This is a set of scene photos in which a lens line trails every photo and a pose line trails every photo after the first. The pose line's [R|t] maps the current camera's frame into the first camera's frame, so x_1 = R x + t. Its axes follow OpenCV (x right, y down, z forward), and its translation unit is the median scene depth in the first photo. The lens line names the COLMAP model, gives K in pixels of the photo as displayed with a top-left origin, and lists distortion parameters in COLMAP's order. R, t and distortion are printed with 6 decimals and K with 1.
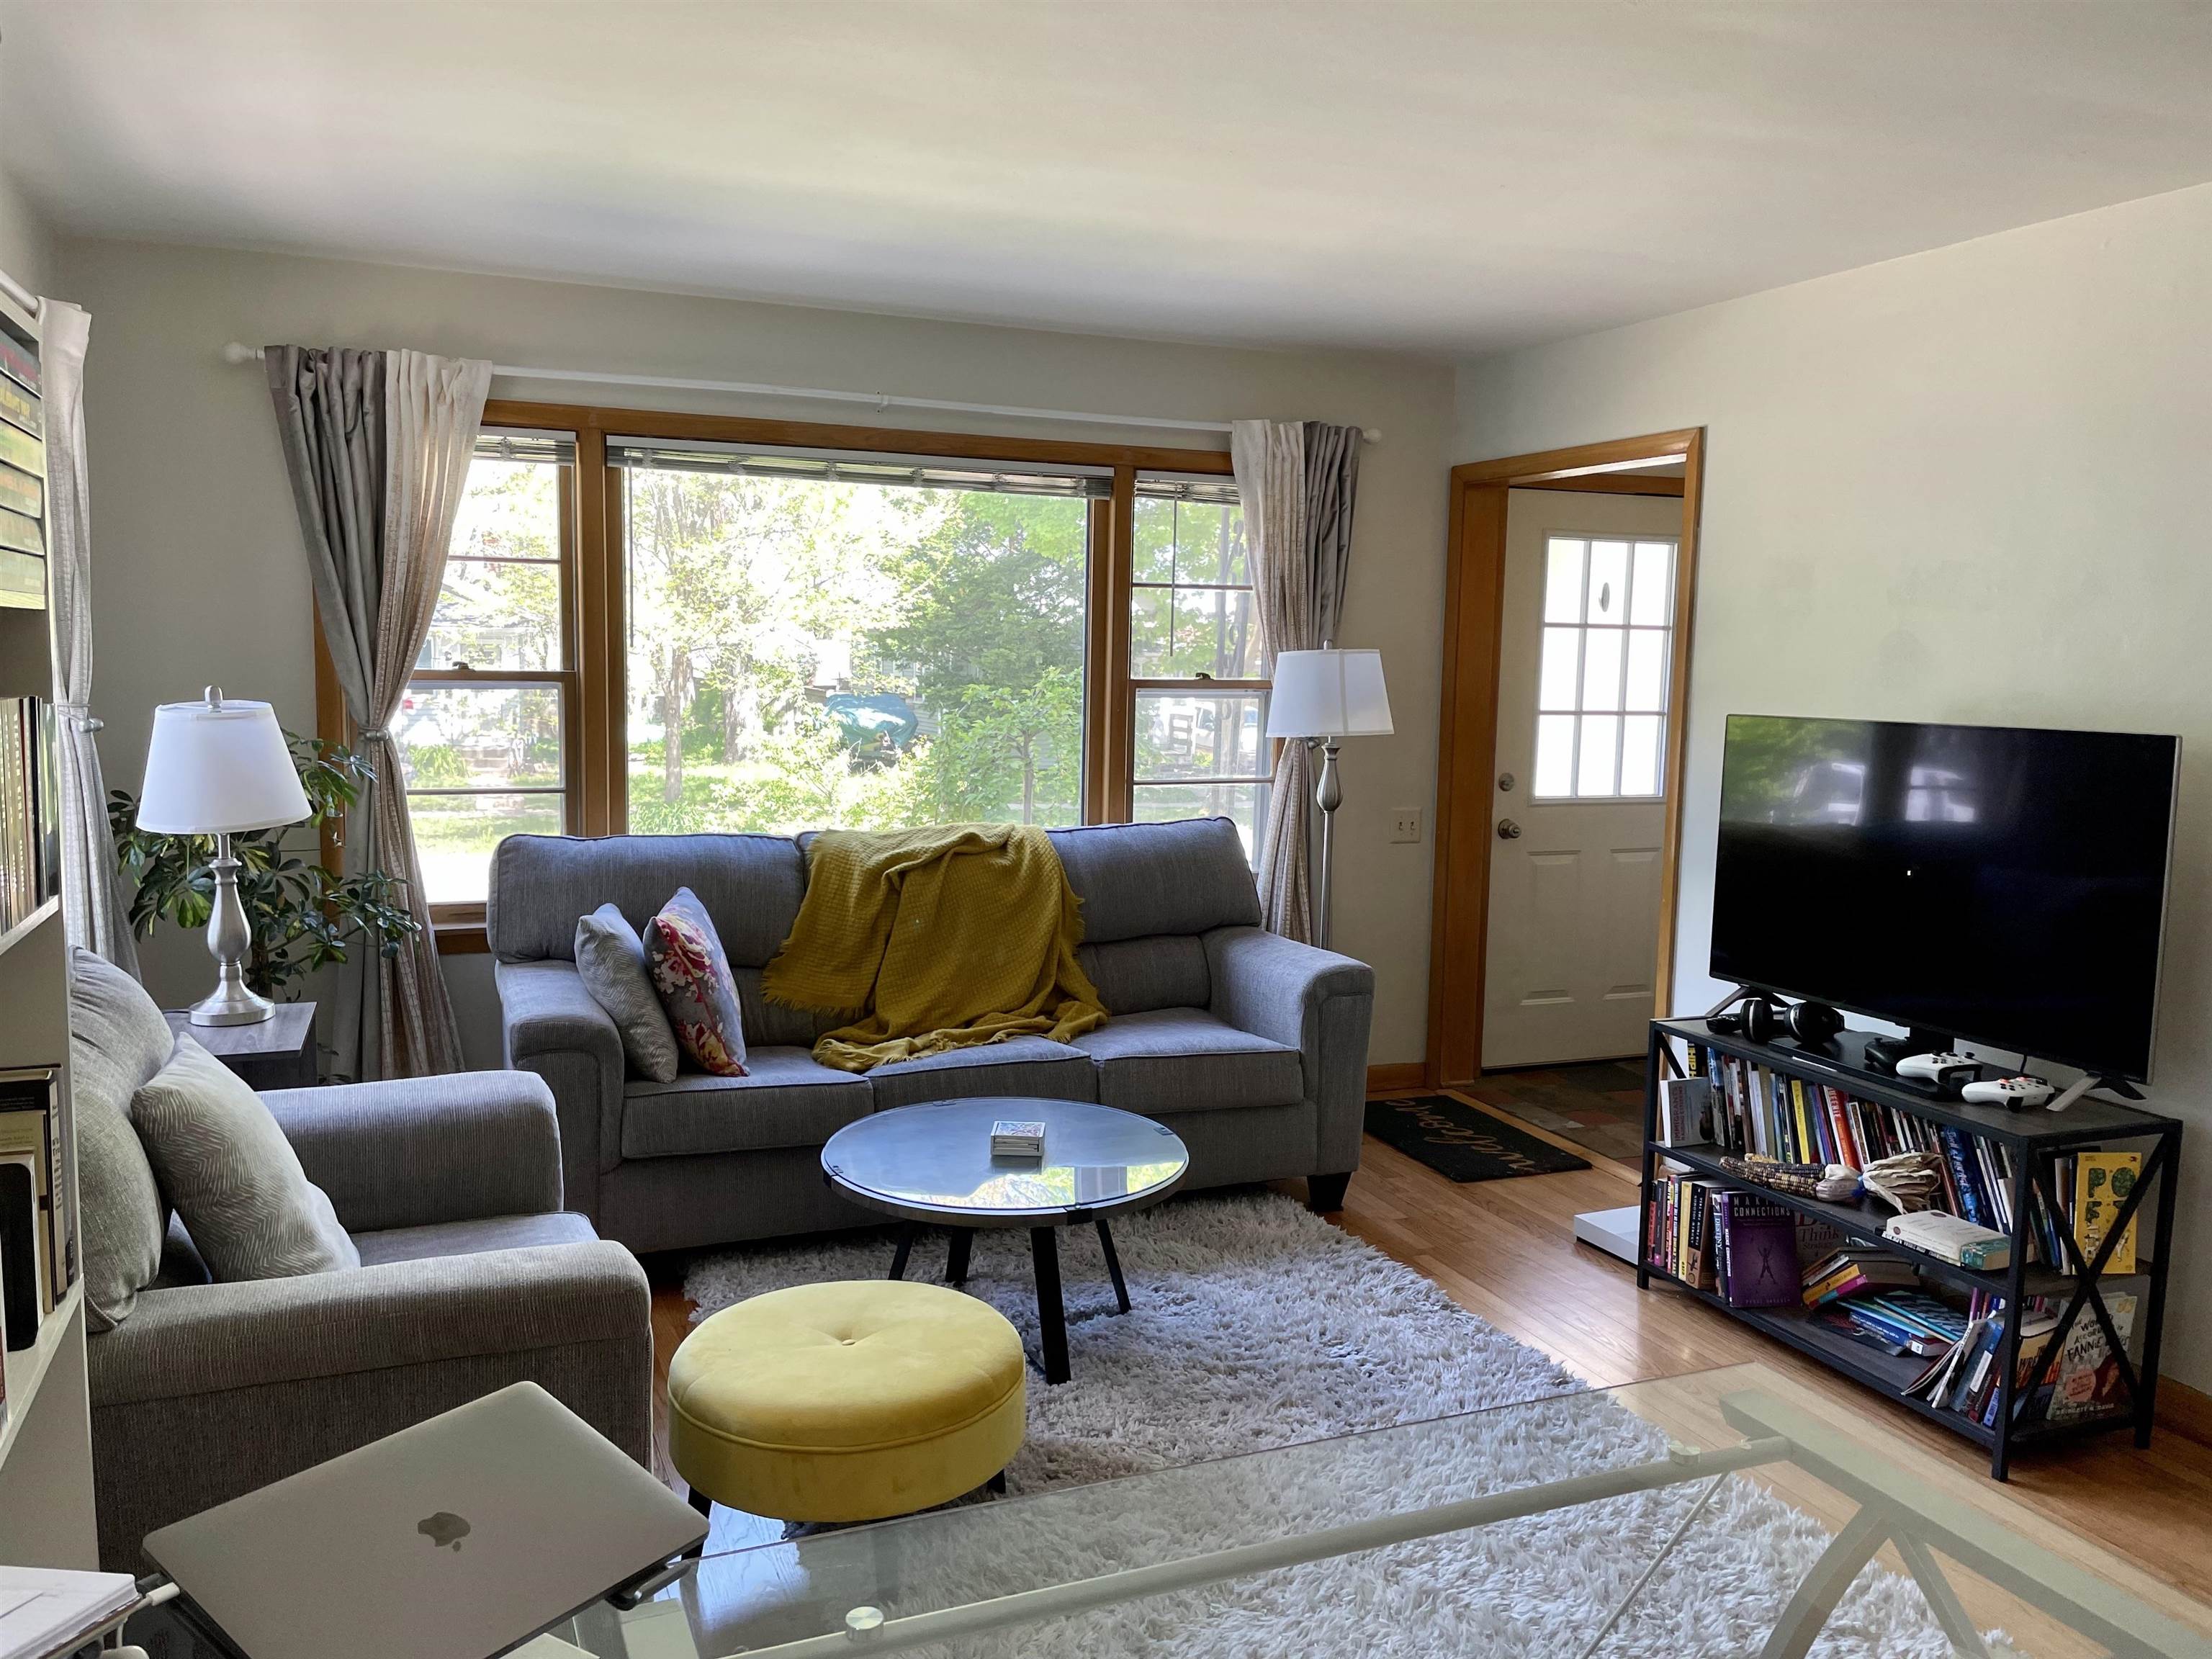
lens RADIAL K [[1656.1, 0, 1113.0], [0, 1656.1, 821.4], [0, 0, 1]] dist [0.048049, -0.038964]
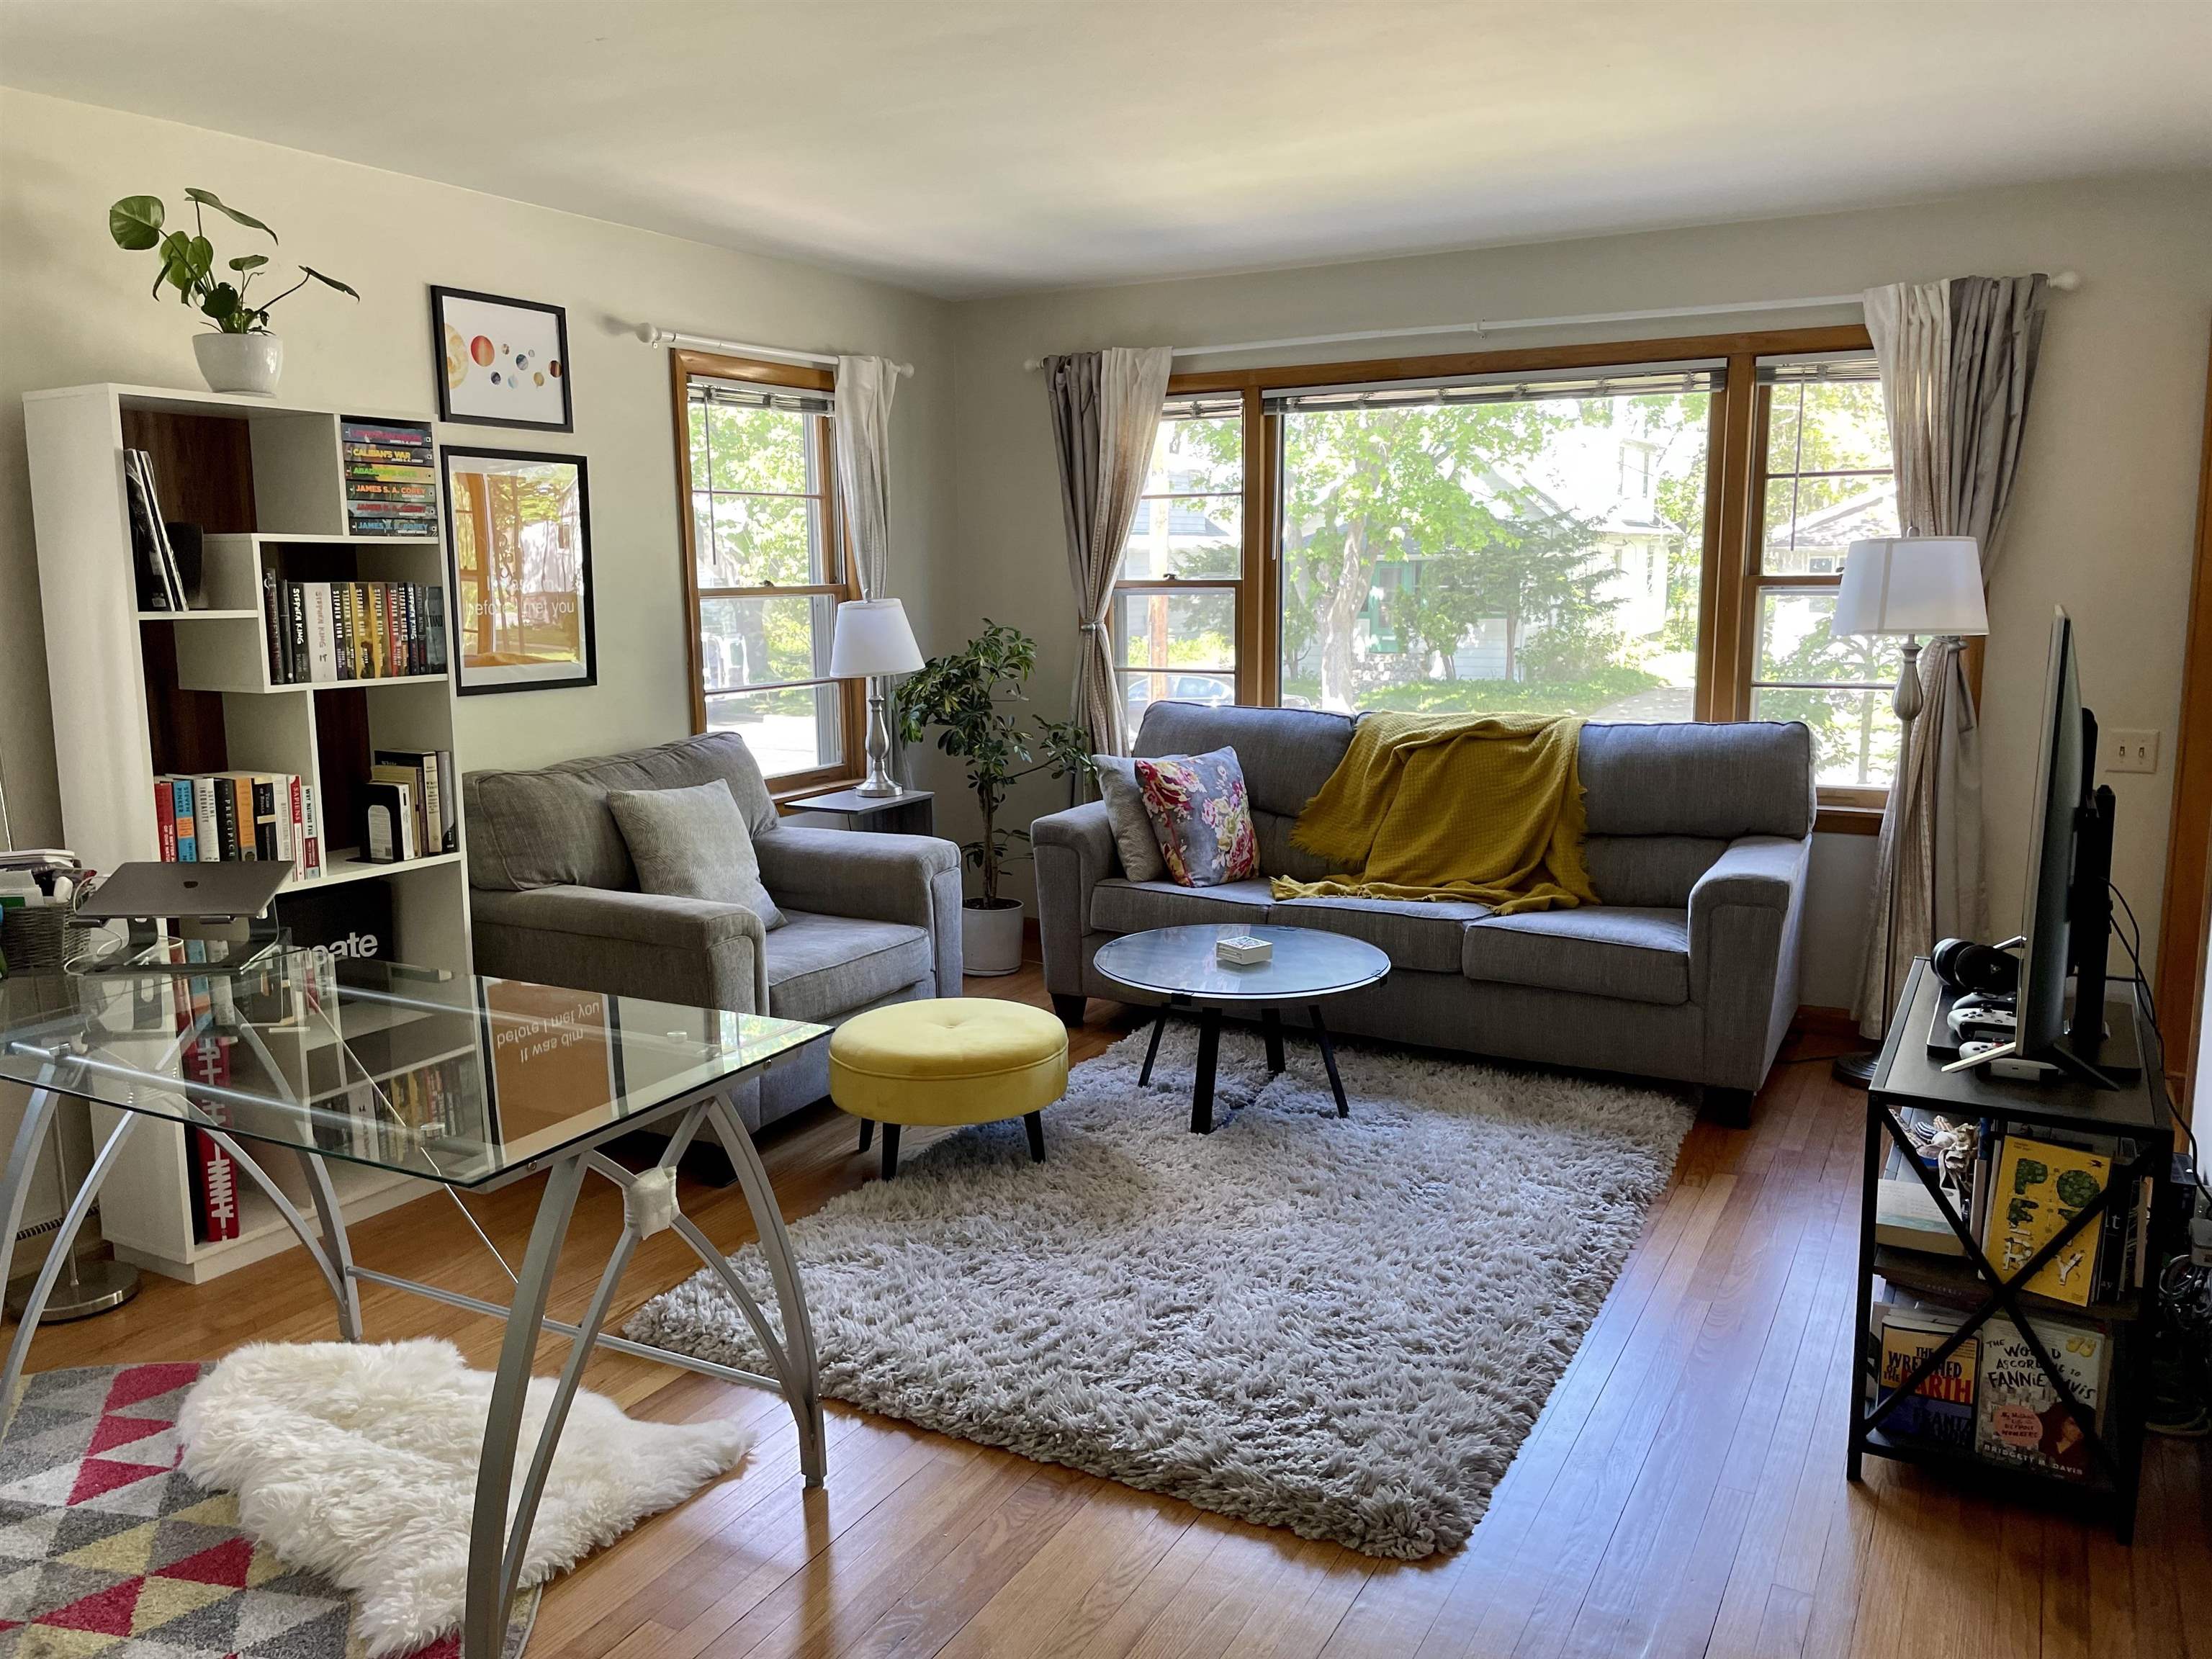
lens RADIAL K [[1656.1, 0, 1092.2], [0, 1656.1, 825.1], [0, 0, 1]] dist [0.048049, -0.038964]
pose [[0.633126, 0.096939, -0.767954, 0.638598], [-0.060346, 0.995289, 0.075884, 0.009316], [0.771692, -0.001701, 0.635994, 0.100937]]
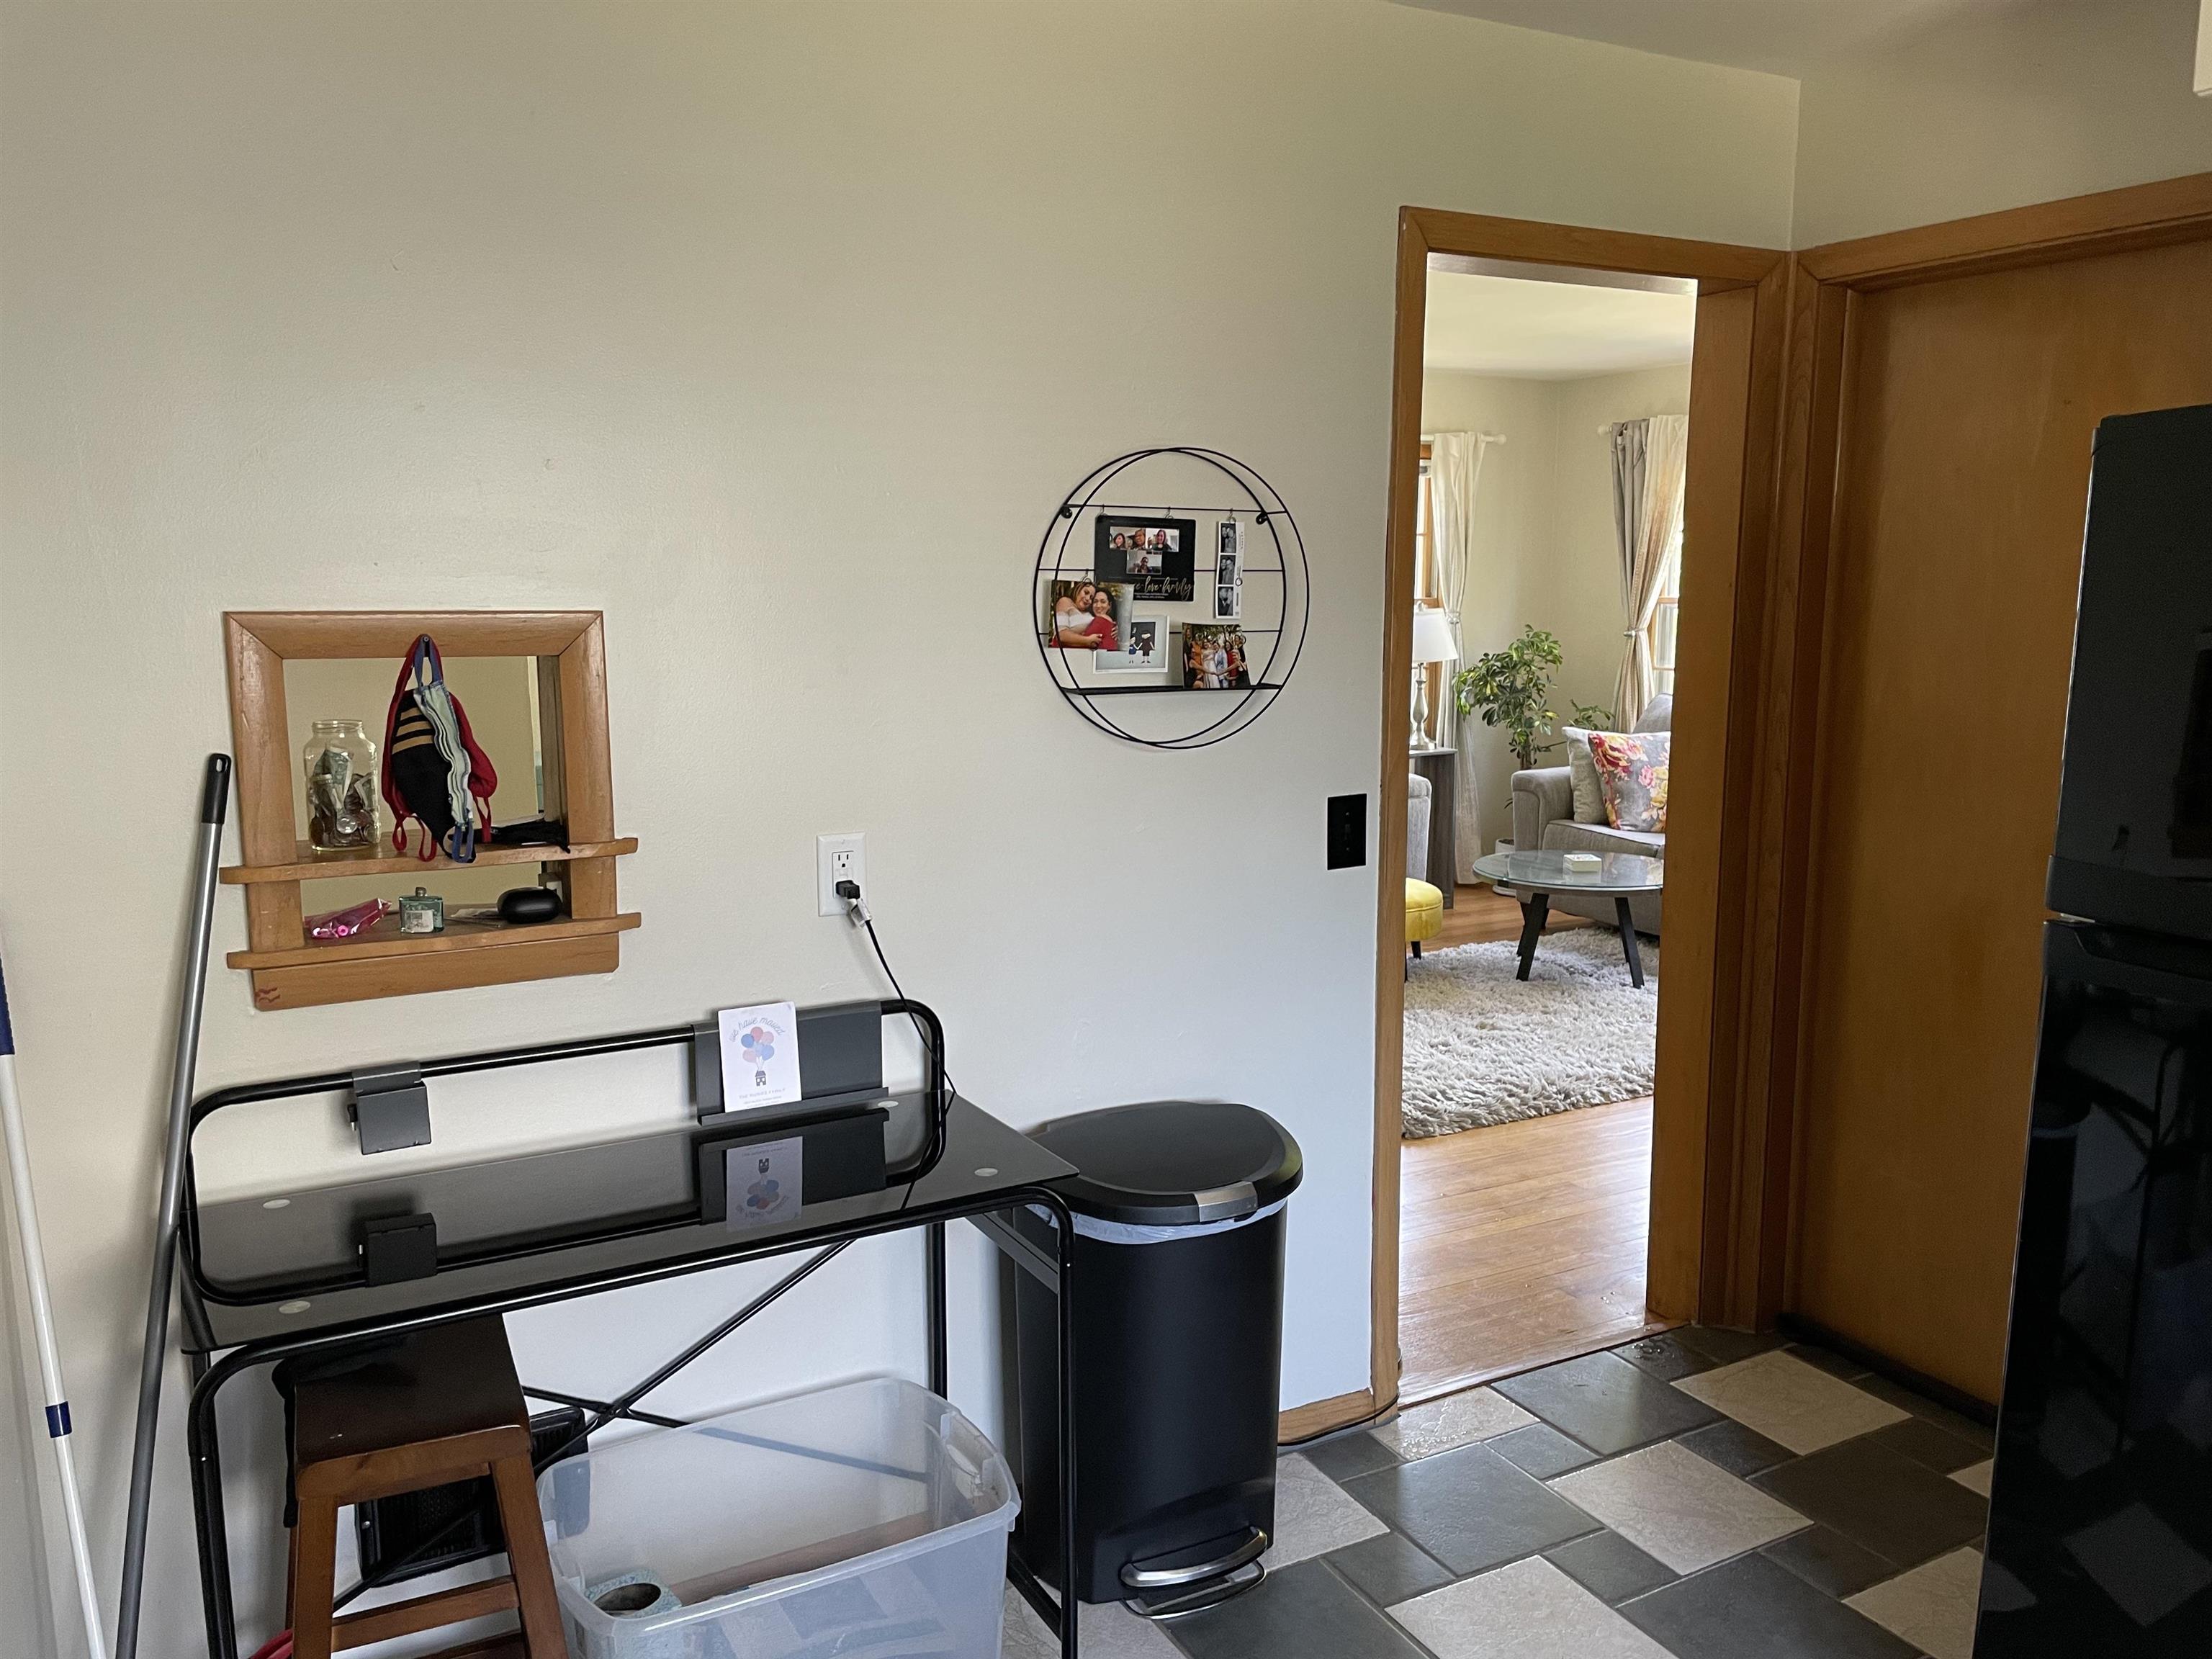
lens RADIAL K [[1656.1, 0, 1101.3], [0, 1656.1, 844.3], [0, 0, 1]] dist [0.048049, -0.038964]
pose [[0.118889, 0.144764, -0.982298, 1.264229], [-0.102990, 0.985776, 0.132812, -0.006815], [0.987552, 0.085377, 0.132107, 0.210178]]
